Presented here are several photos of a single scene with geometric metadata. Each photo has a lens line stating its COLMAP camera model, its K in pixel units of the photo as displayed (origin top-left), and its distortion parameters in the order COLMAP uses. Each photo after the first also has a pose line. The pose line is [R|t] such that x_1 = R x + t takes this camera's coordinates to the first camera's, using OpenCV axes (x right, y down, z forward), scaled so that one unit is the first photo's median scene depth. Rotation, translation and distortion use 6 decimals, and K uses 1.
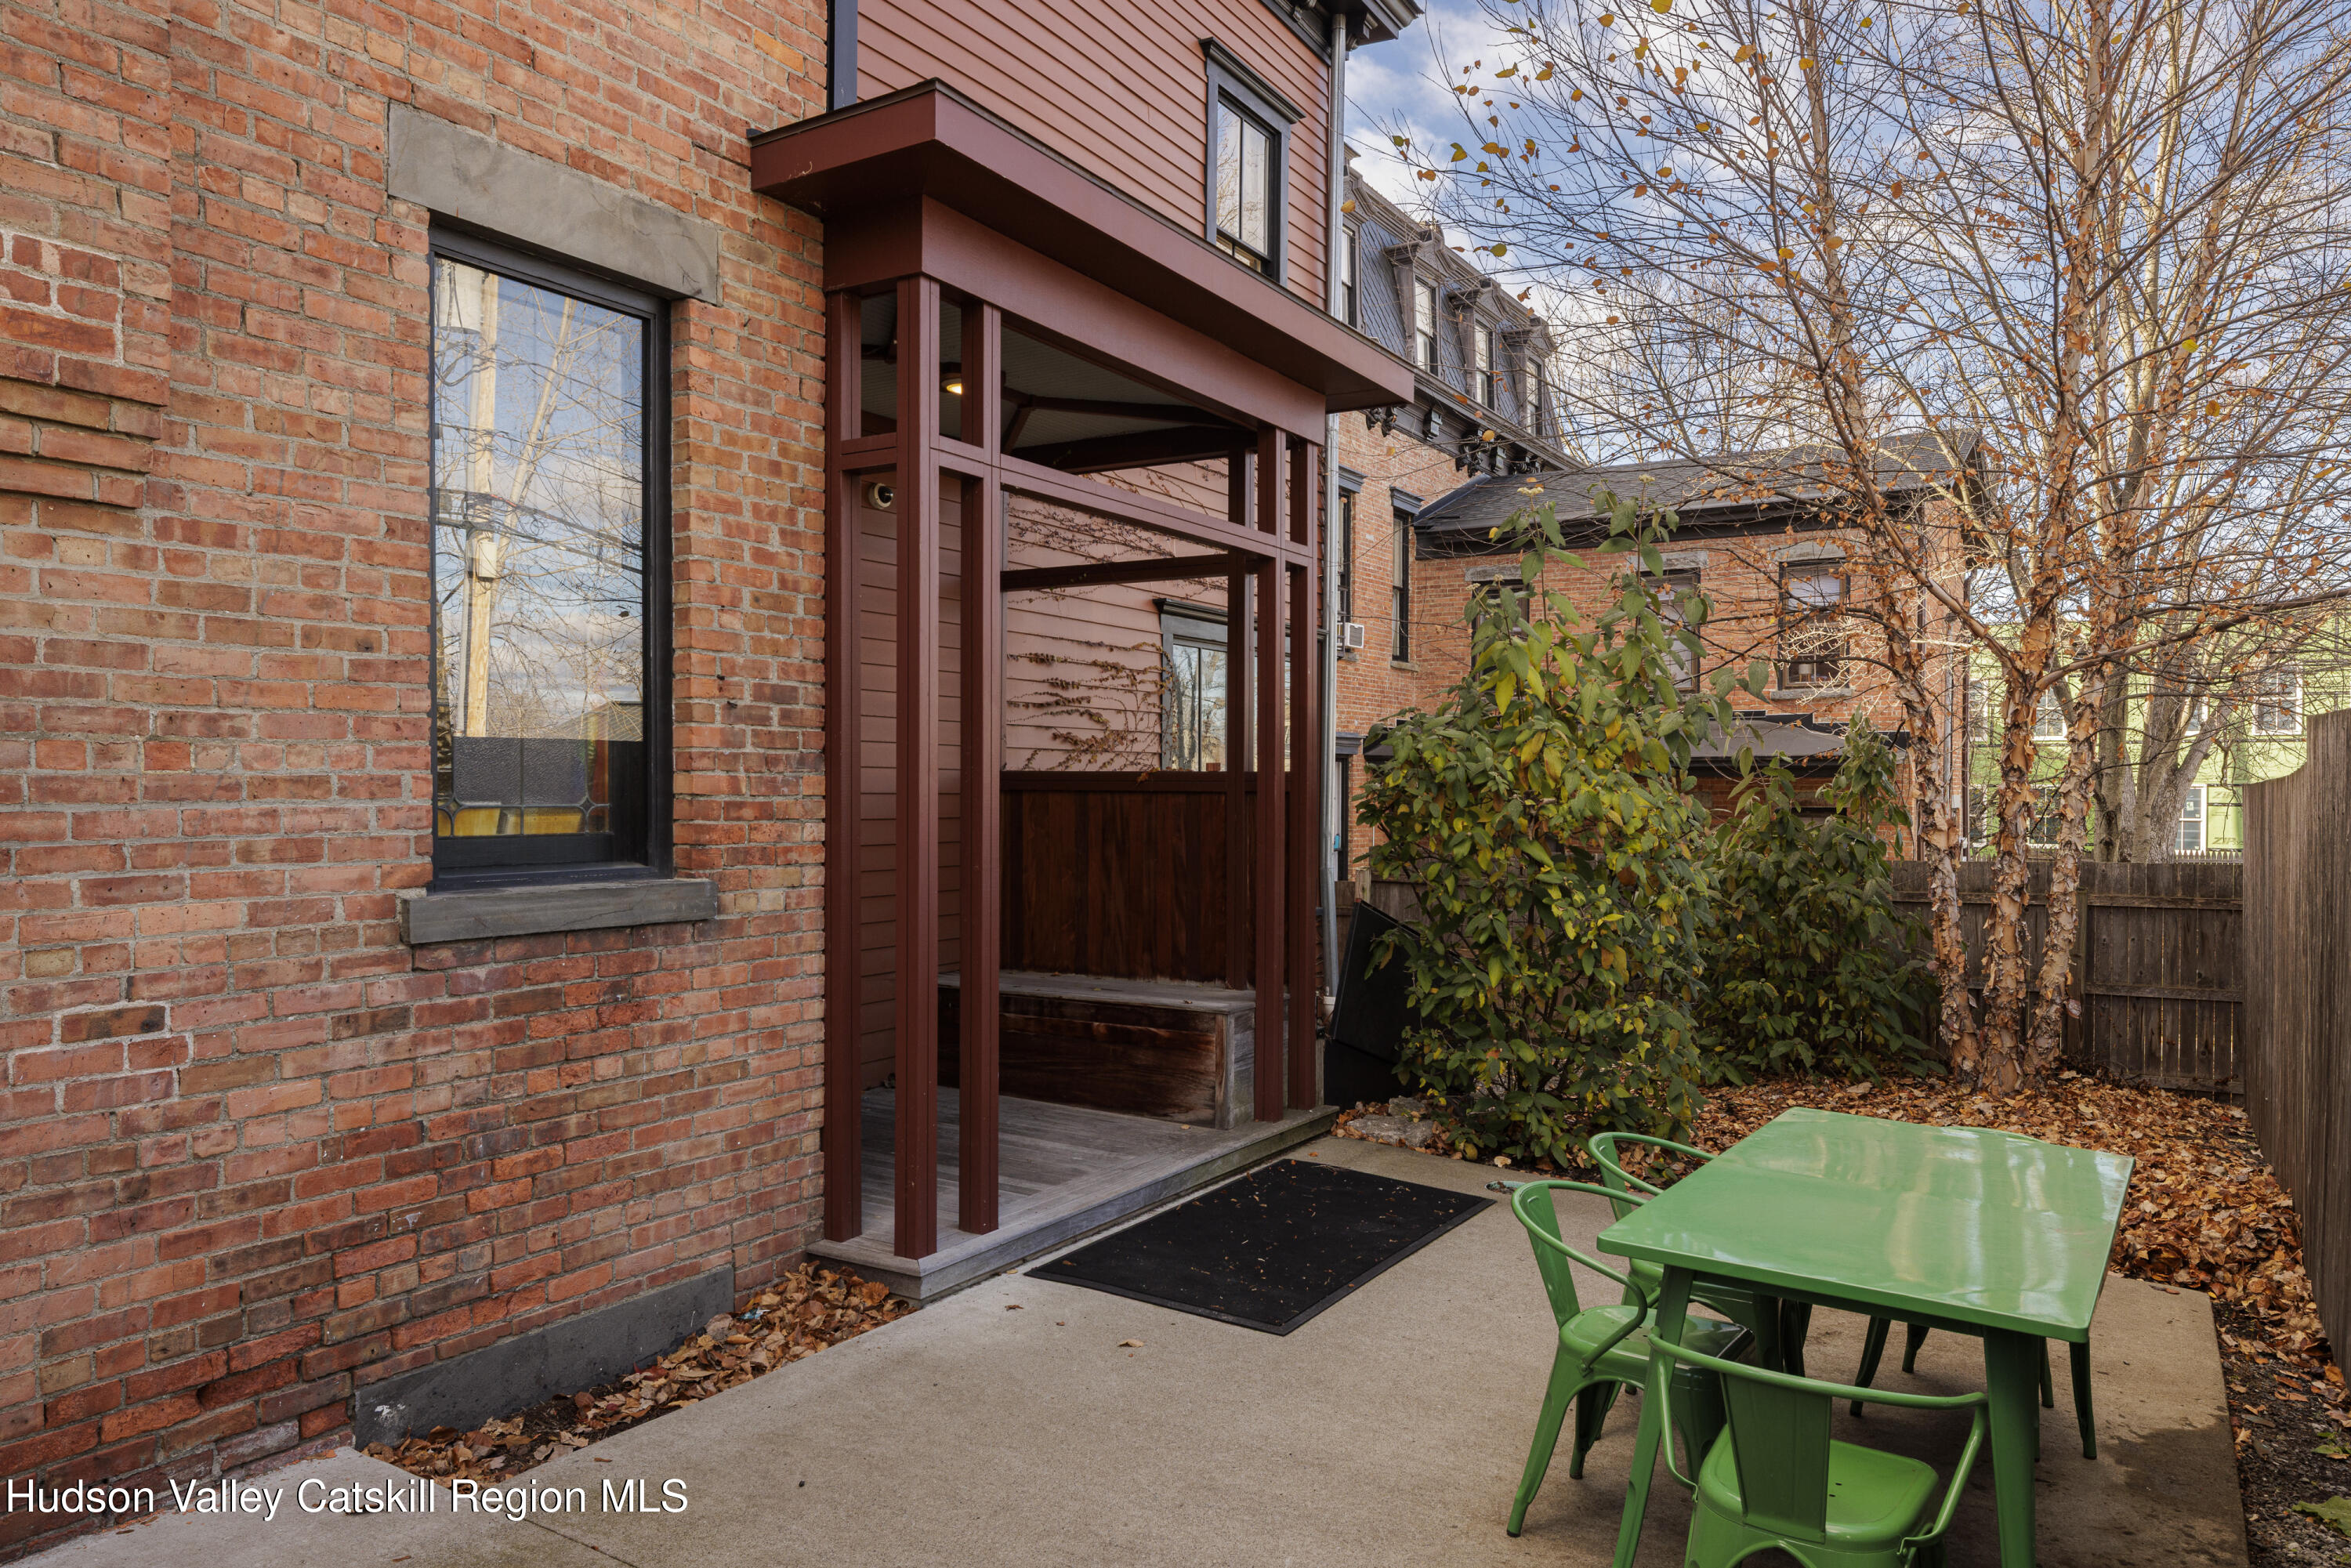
lens RADIAL K [[1597.6, 0, 1171.4], [0, 1597.6, 807.1], [0, 0, 1]] dist [-0.002818, -0.000310]
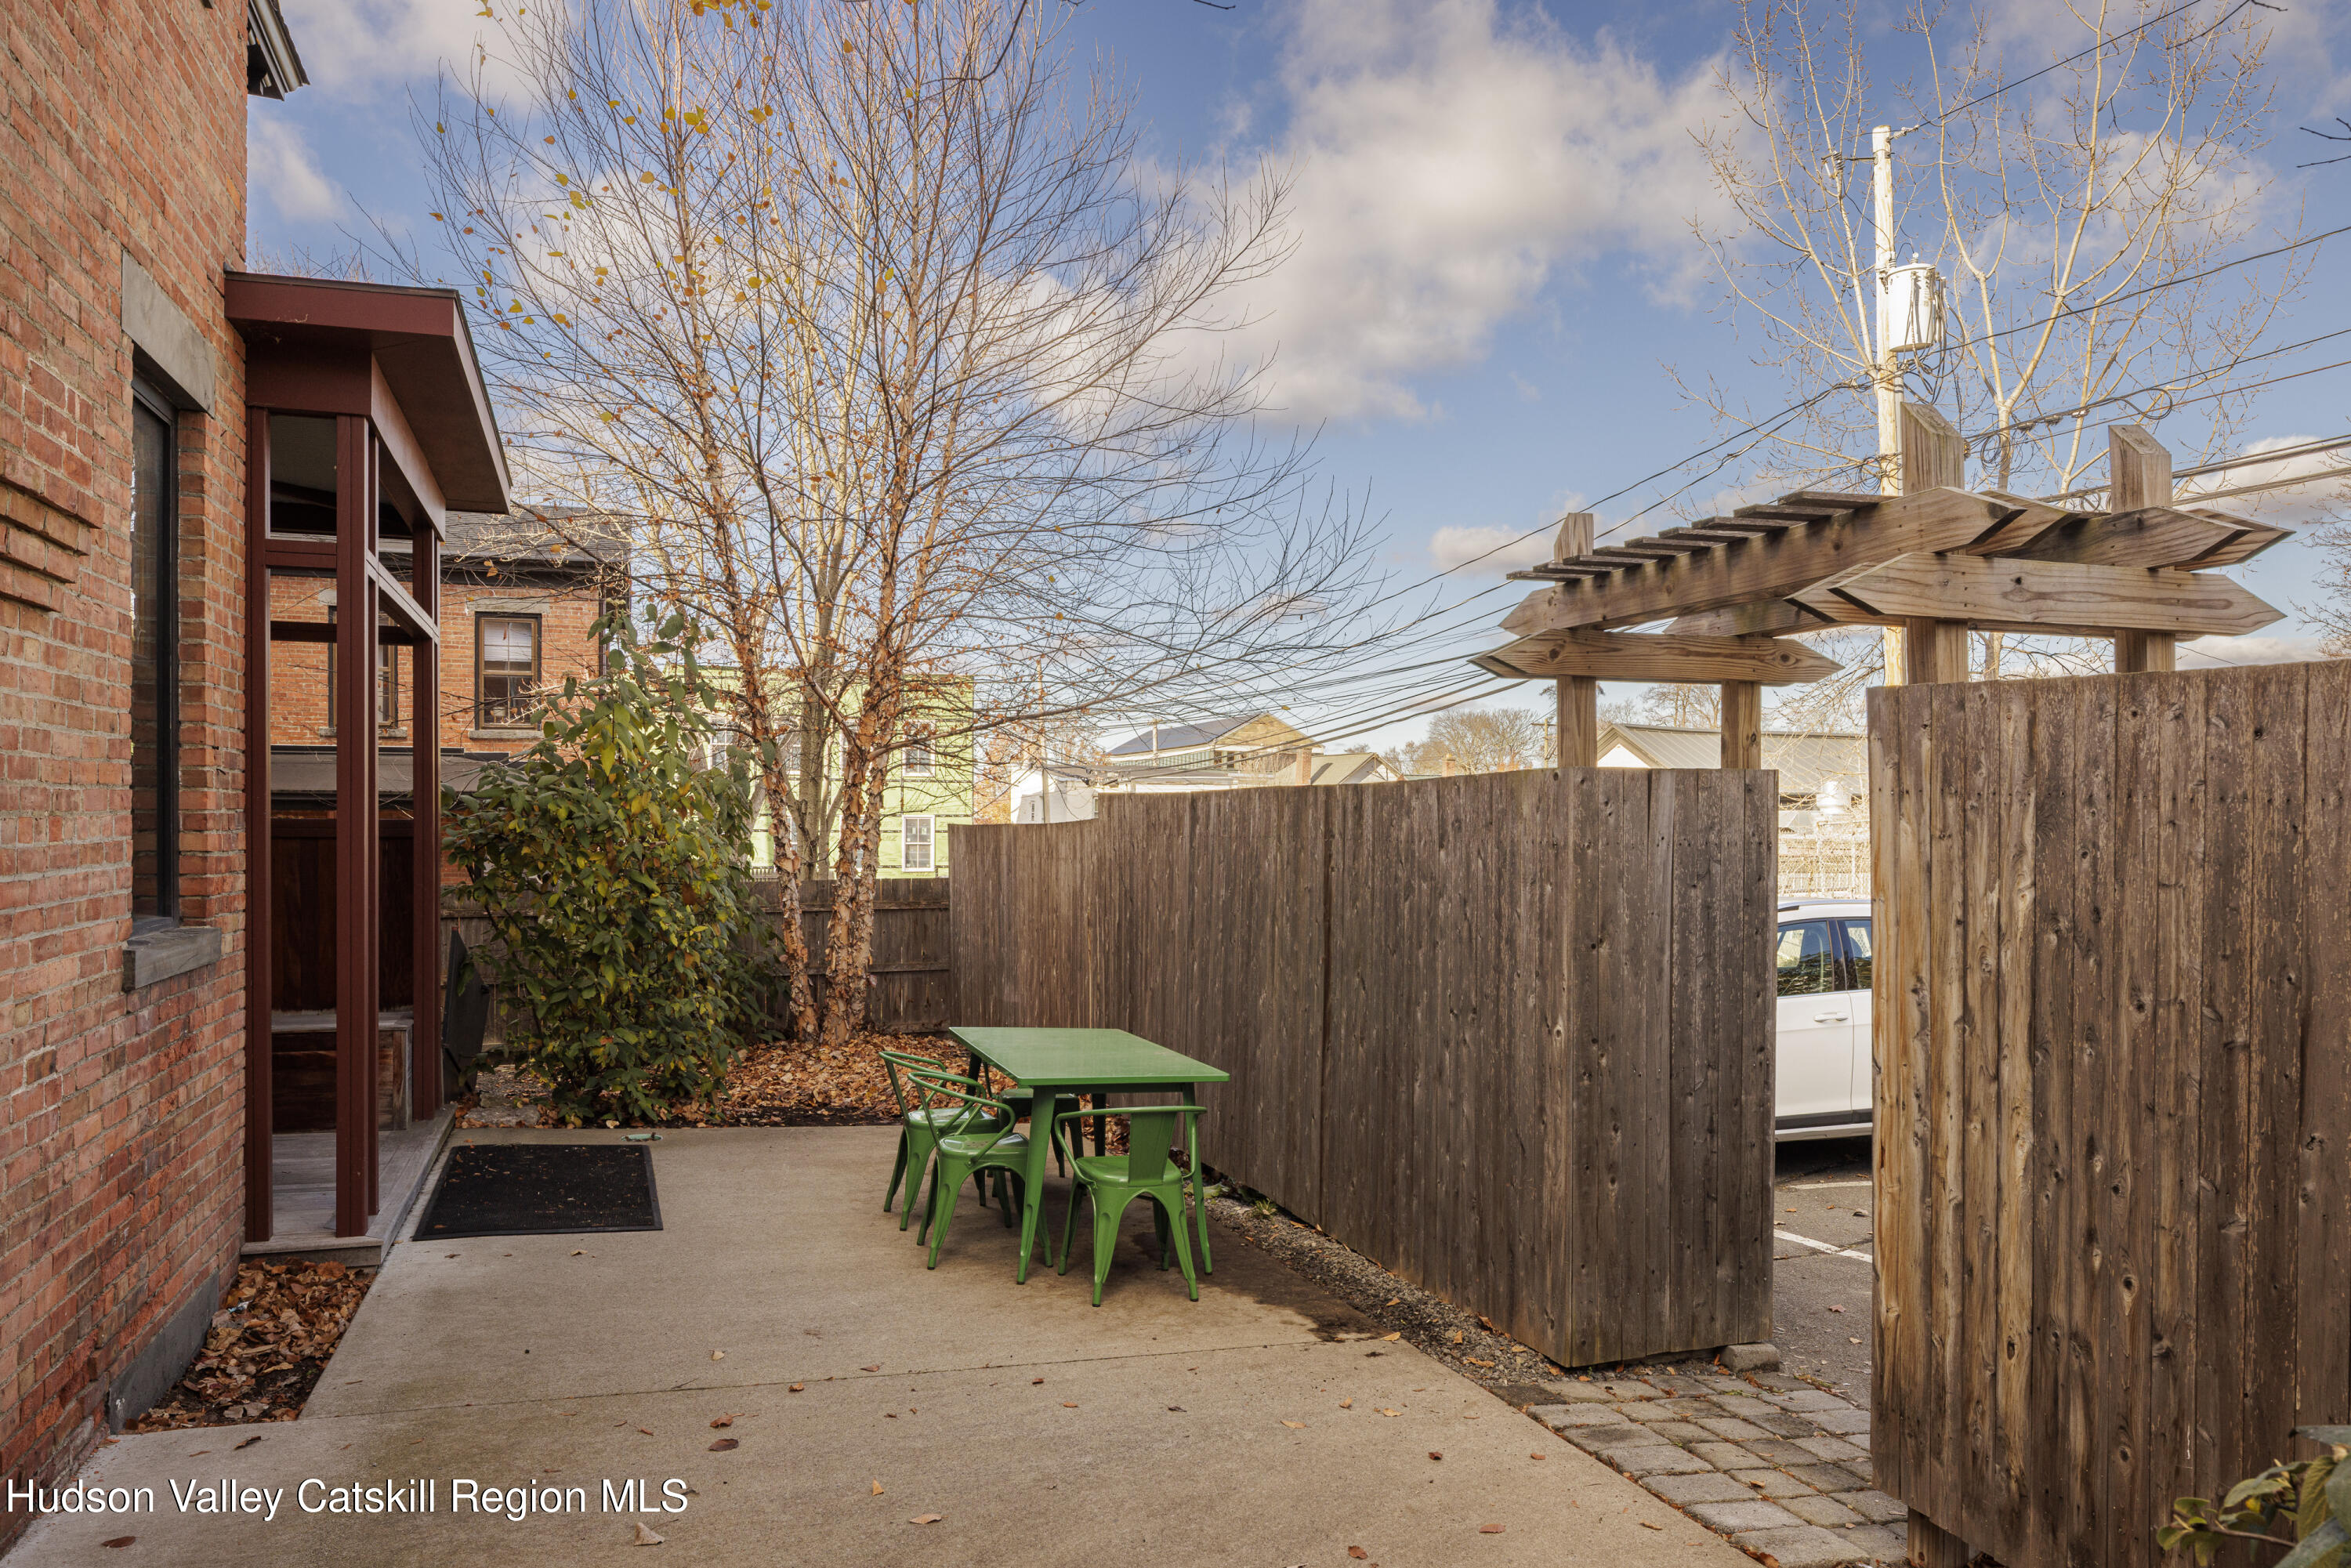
lens RADIAL K [[1589.7, 0, 1169.2], [0, 1589.7, 841.5], [0, 0, 1]] dist [-0.005792, 0.001897]
pose [[0.638754, -0.010253, 0.769343, -0.701256], [0.005400, 0.999946, 0.008843, -0.020450], [-0.769392, -0.001494, 0.638775, -0.231942]]
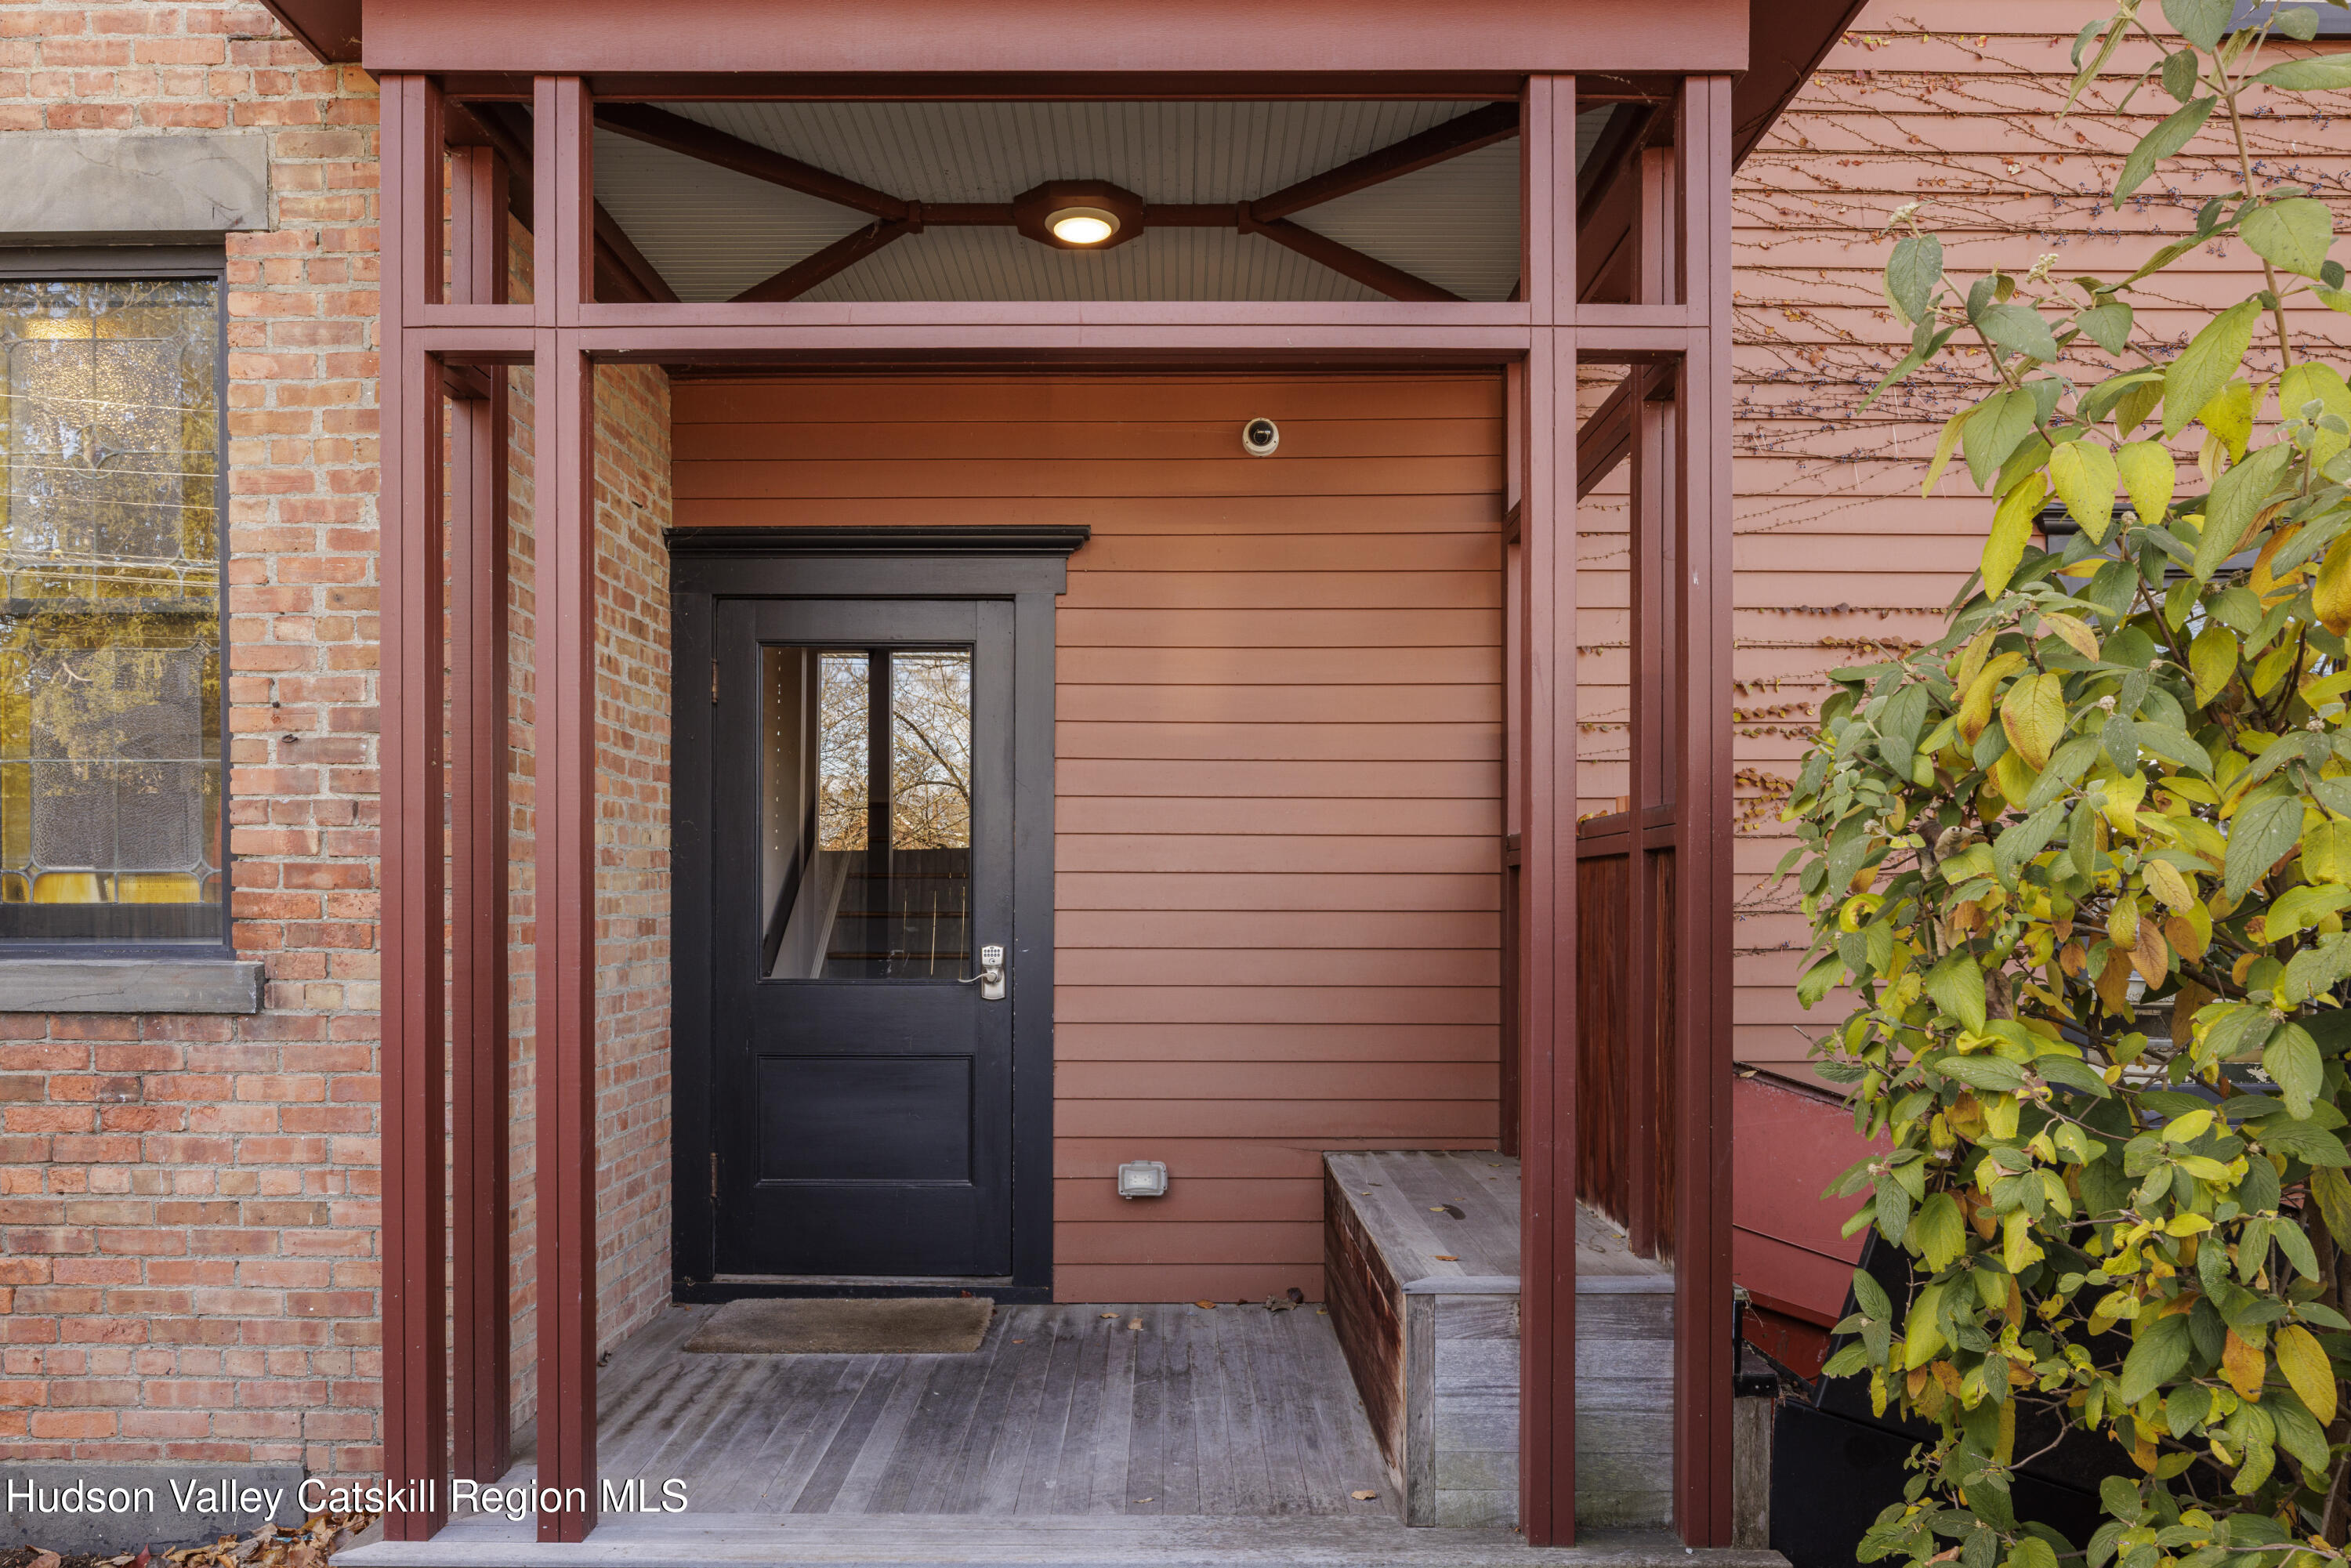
lens RADIAL K [[1663.6, 0, 1169.7], [0, 1663.6, 909.3], [0, 0, 1]] dist [-0.004057, 0.002354]
pose [[0.505129, -0.000786, -0.863043, 0.624721], [-0.008369, 0.999948, -0.005808, 0.019455], [0.863003, 0.010156, 0.505097, 0.947378]]
